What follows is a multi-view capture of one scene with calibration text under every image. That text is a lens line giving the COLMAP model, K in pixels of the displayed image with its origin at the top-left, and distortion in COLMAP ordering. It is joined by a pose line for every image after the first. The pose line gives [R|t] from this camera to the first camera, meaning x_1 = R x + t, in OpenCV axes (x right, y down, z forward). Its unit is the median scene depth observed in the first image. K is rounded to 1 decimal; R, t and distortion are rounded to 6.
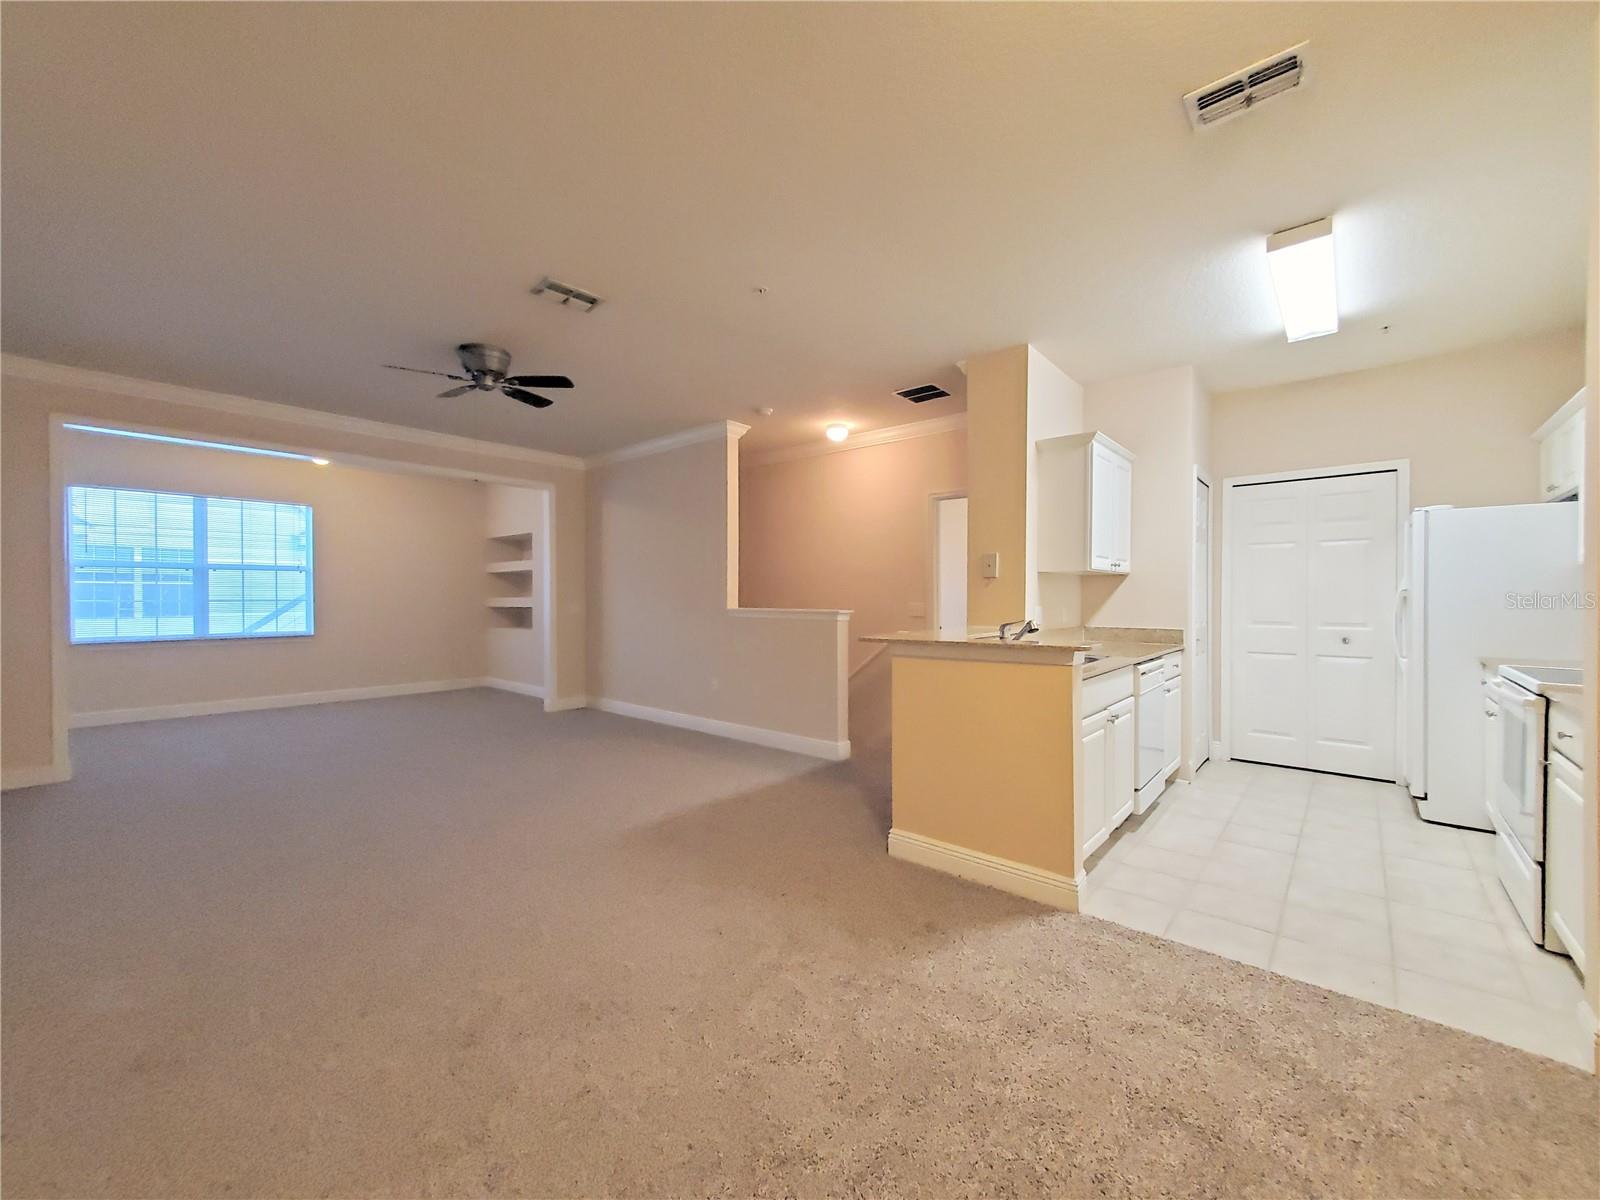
lens RADIAL K [[637.7, 0, 828.8], [0, 637.7, 599.9], [0, 0, 1]] dist [0.025332, -0.000228]
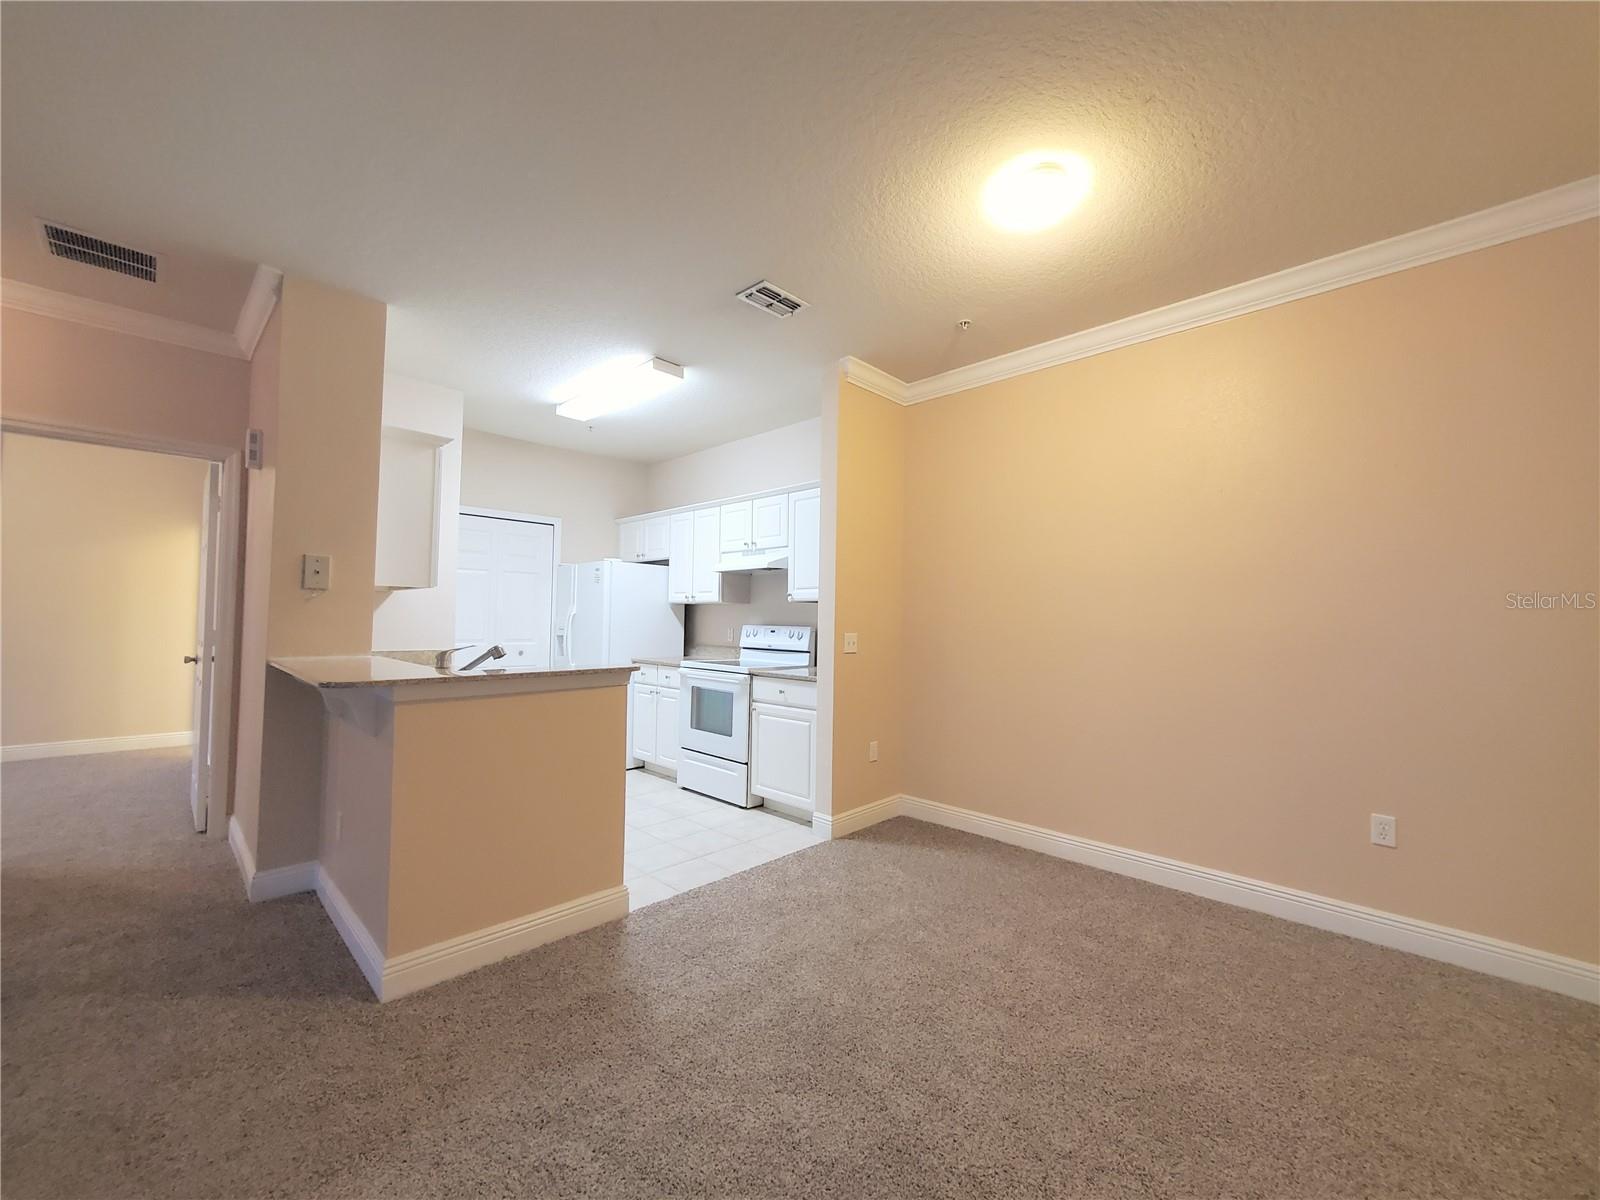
lens RADIAL K [[630.4, 0, 807.9], [0, 630.4, 604.2], [0, 0, 1]] dist [0.008091, -0.005271]
pose [[0.089905, 0.030430, 0.995485, -0.423288], [-0.011622, 0.999497, -0.029503, -0.002173], [-0.995883, -0.008917, 0.090213, 0.394712]]
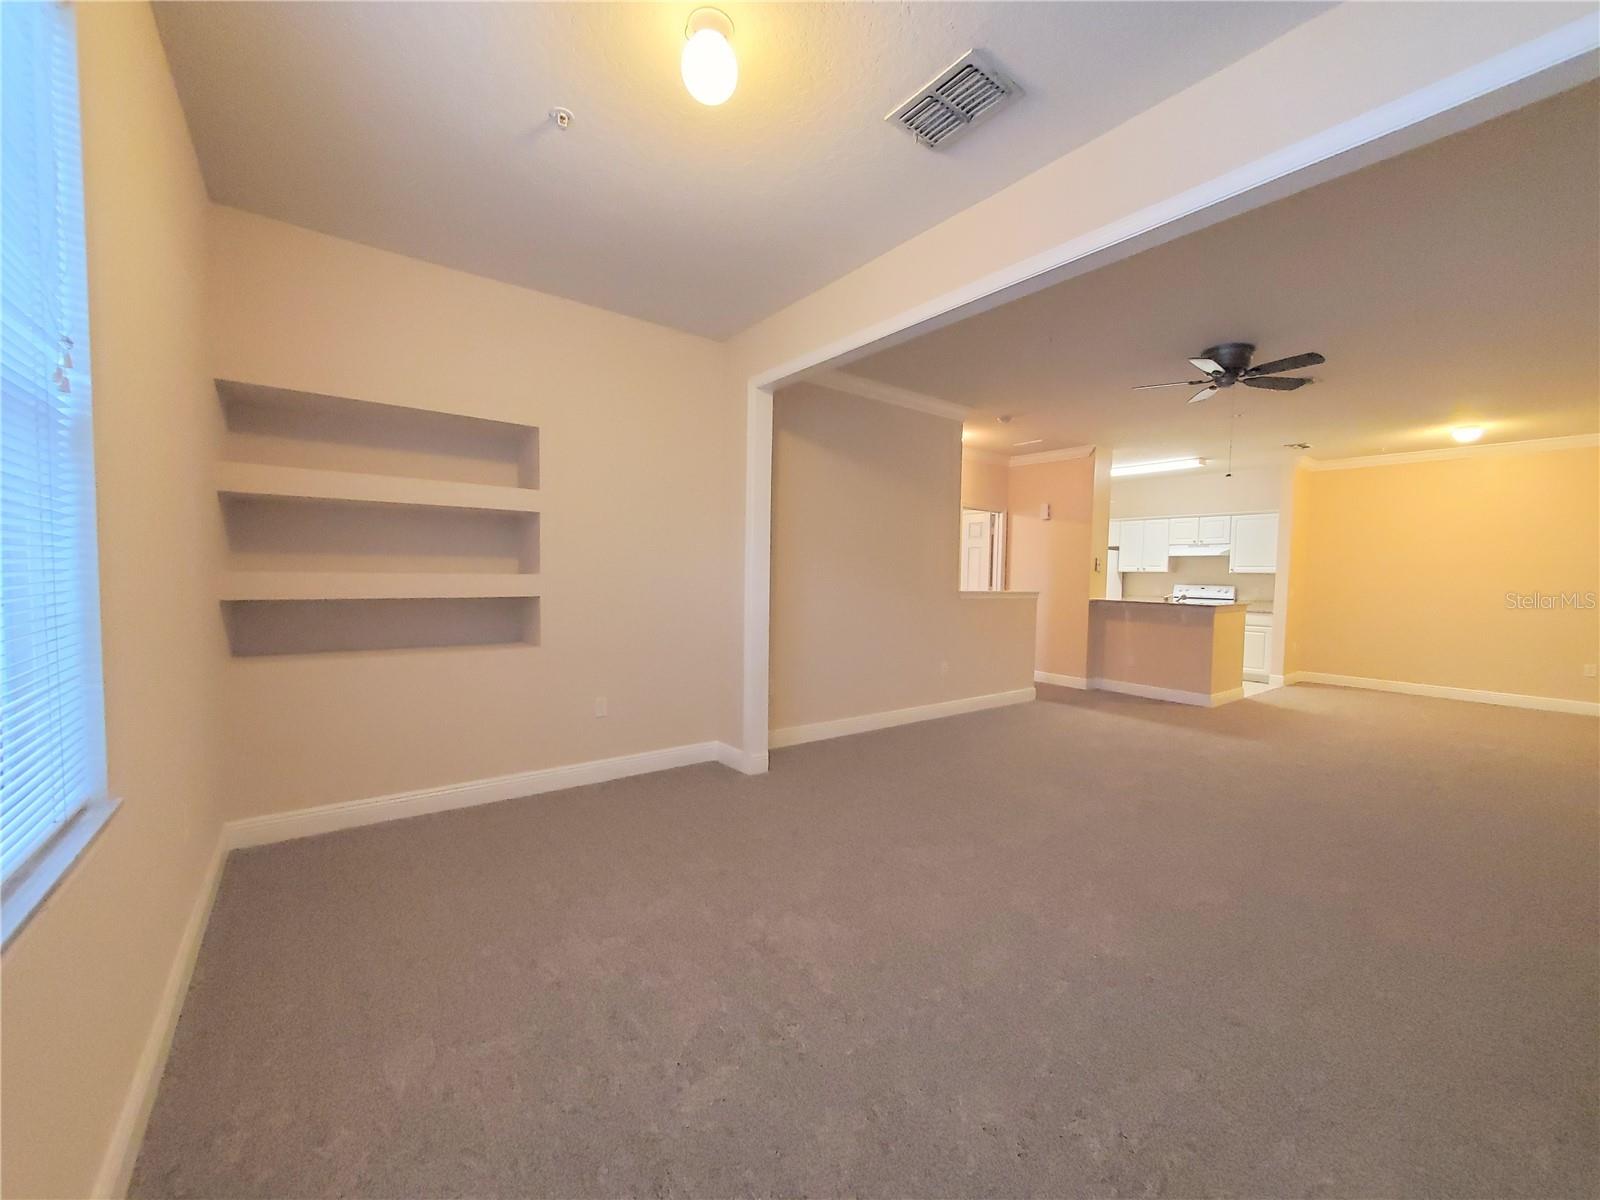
lens RADIAL K [[630.4, 0, 807.9], [0, 630.4, 604.2], [0, 0, 1]] dist [0.008091, -0.005271]
pose [[0.231666, -0.039079, 0.972010, -1.750349], [-0.011509, 0.999013, 0.042907, -0.009081], [-0.972727, -0.021127, 0.230987, 1.440574]]
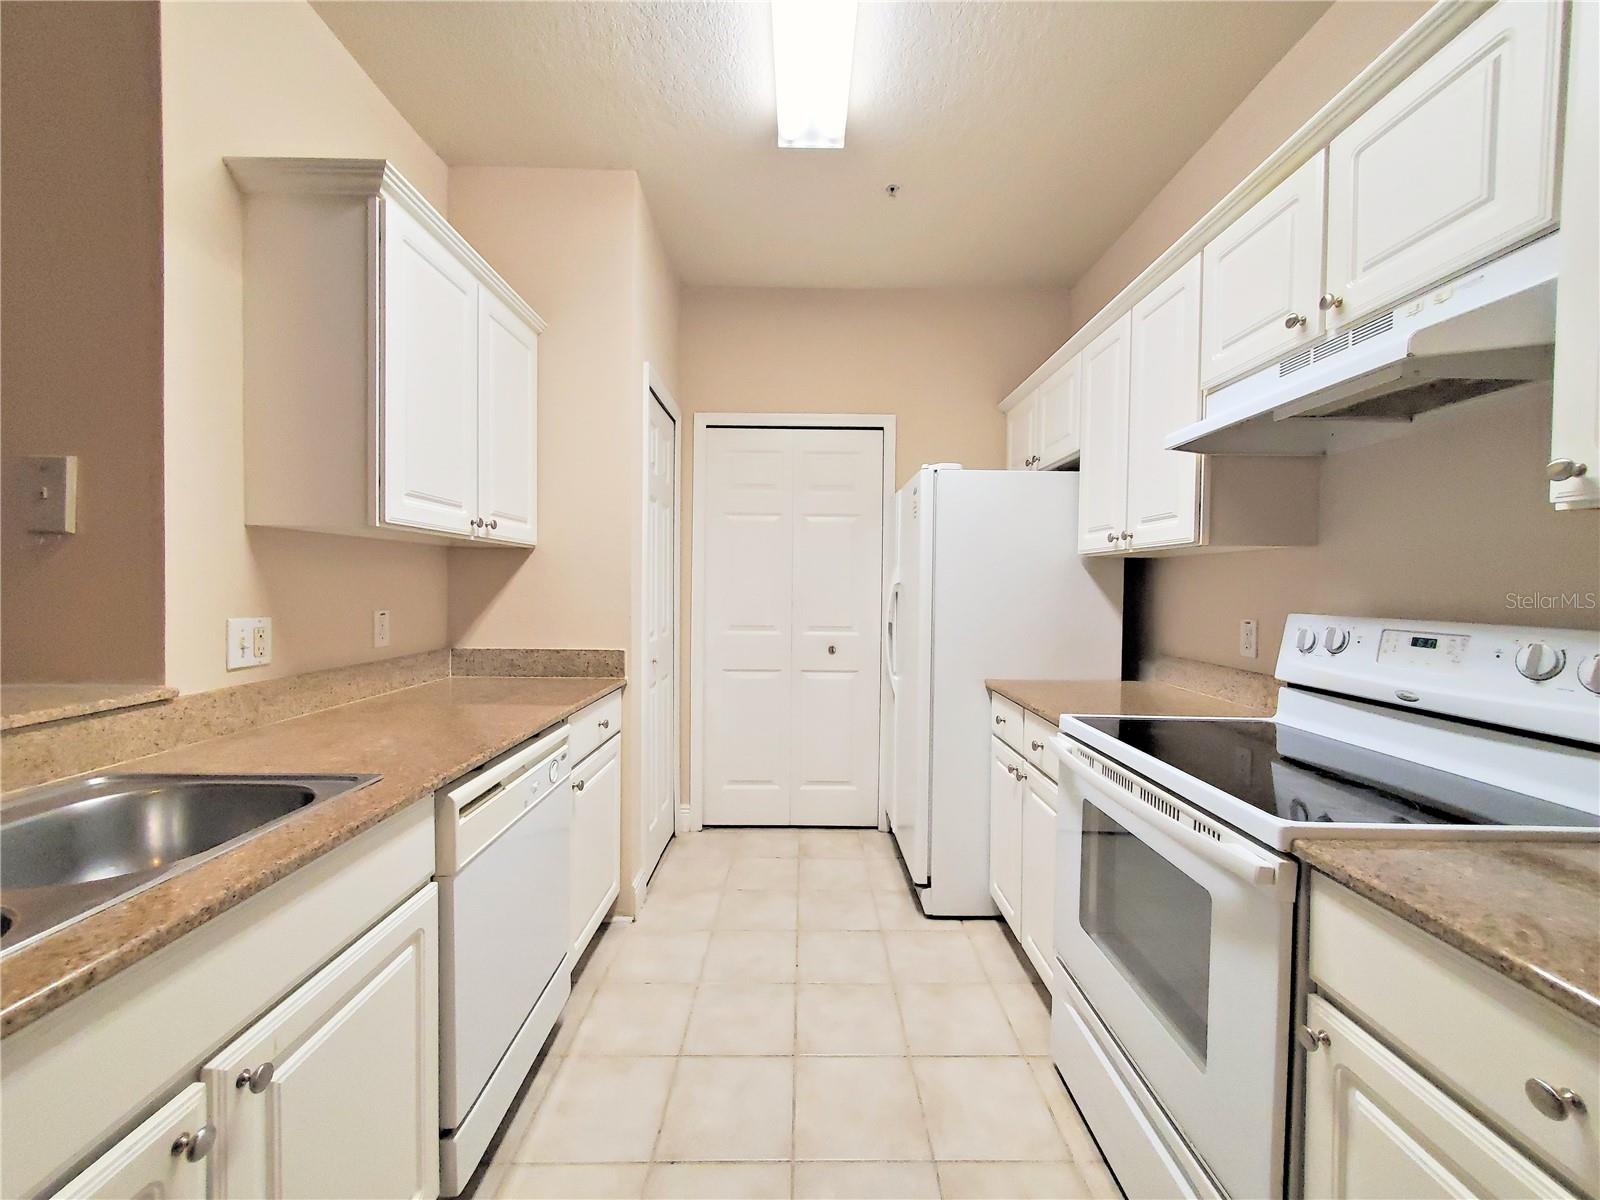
lens RADIAL K [[630.4, 0, 807.9], [0, 630.4, 604.2], [0, 0, 1]] dist [0.008091, -0.005271]
pose [[0.770616, -0.011059, 0.637204, 0.359712], [-0.007987, 0.999603, 0.027007, -0.010759], [-0.637250, -0.025901, 0.770222, 0.527740]]
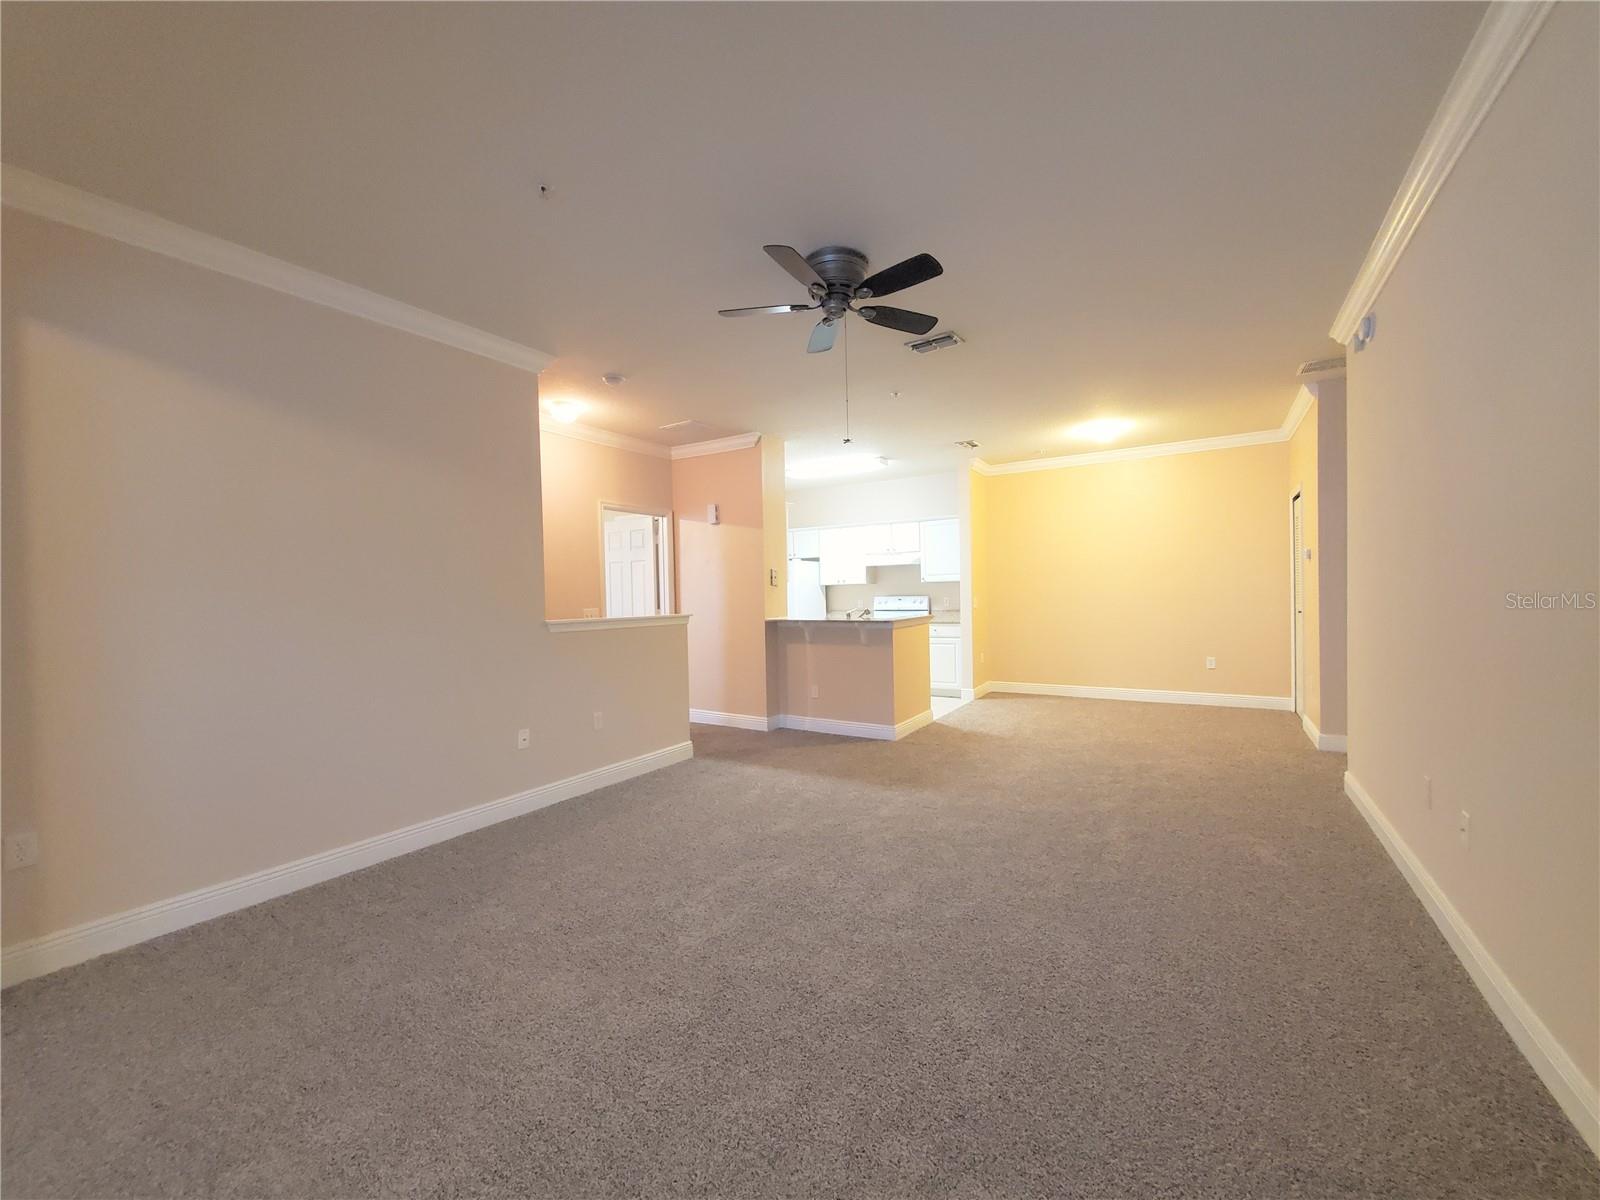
lens RADIAL K [[630.4, 0, 807.9], [0, 630.4, 604.2], [0, 0, 1]] dist [0.008091, -0.005271]
pose [[-0.122175, -0.010145, 0.992457, -1.277823], [0.030960, 0.999422, 0.014028, -0.009260], [-0.992026, 0.032440, -0.121791, 1.148770]]
